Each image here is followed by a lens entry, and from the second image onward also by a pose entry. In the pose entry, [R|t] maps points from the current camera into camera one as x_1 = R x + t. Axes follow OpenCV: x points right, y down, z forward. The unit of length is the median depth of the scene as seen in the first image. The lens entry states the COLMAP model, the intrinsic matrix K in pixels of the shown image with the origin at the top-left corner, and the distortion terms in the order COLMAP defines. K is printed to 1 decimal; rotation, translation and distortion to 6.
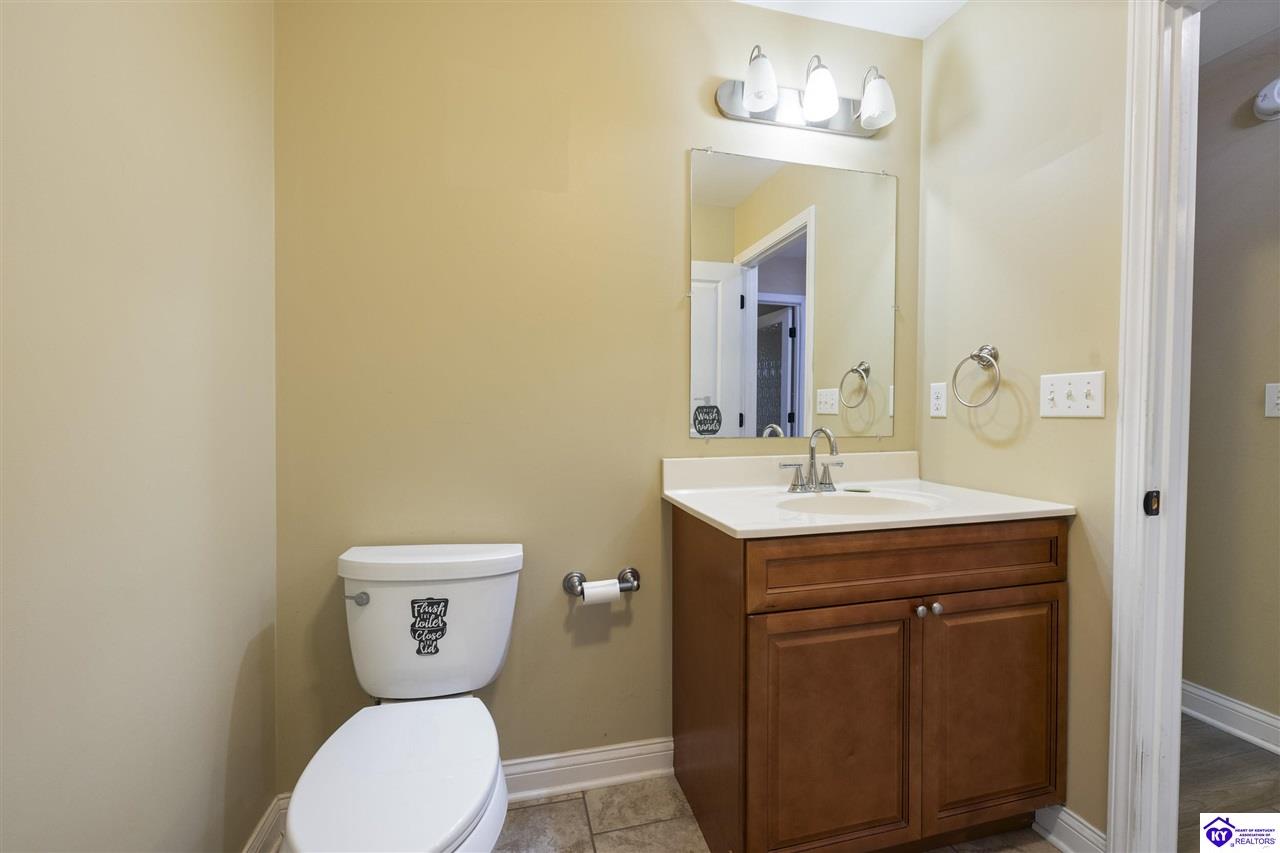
lens RADIAL K [[525.8, 0, 643.4], [0, 525.8, 421.6], [0, 0, 1]] dist [0.000417, 0.000019]
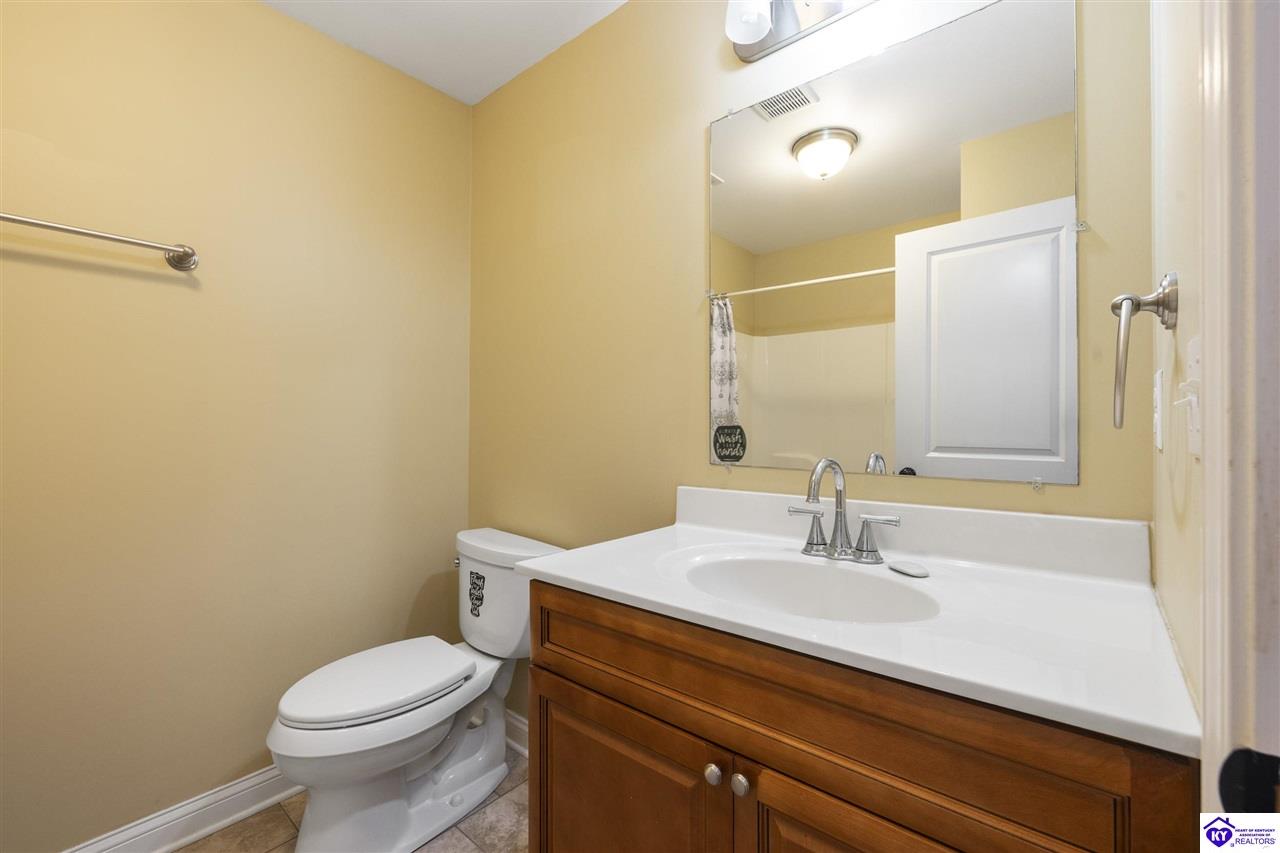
lens RADIAL K [[525.8, 0, 643.4], [0, 525.8, 421.6], [0, 0, 1]] dist [0.000417, 0.000019]
pose [[0.591732, -0.010684, -0.806064, 0.744172], [-0.012438, 0.999672, -0.022381, -0.017592], [0.806039, 0.023269, 0.591405, 0.442755]]
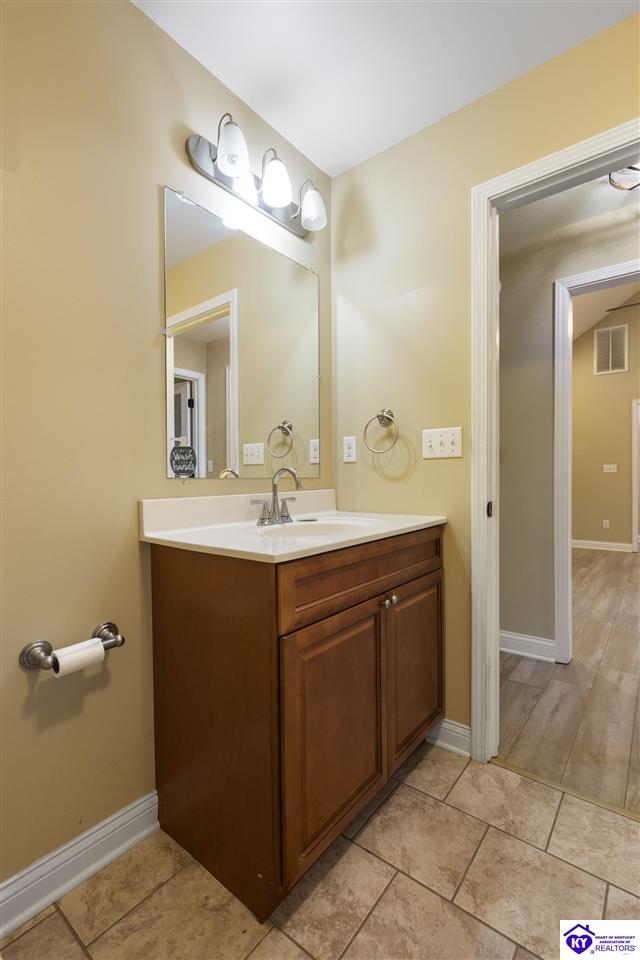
lens RADIAL K [[425.1, 0, 321.5], [0, 425.1, 482.7], [0, 0, 1]] dist [-0.004414, -0.000070]
pose [[0.800737, -0.015307, 0.598821, -0.165704], [0.020671, 0.999784, -0.002085, 0.049850], [-0.598660, 0.014048, 0.800880, 0.202820]]
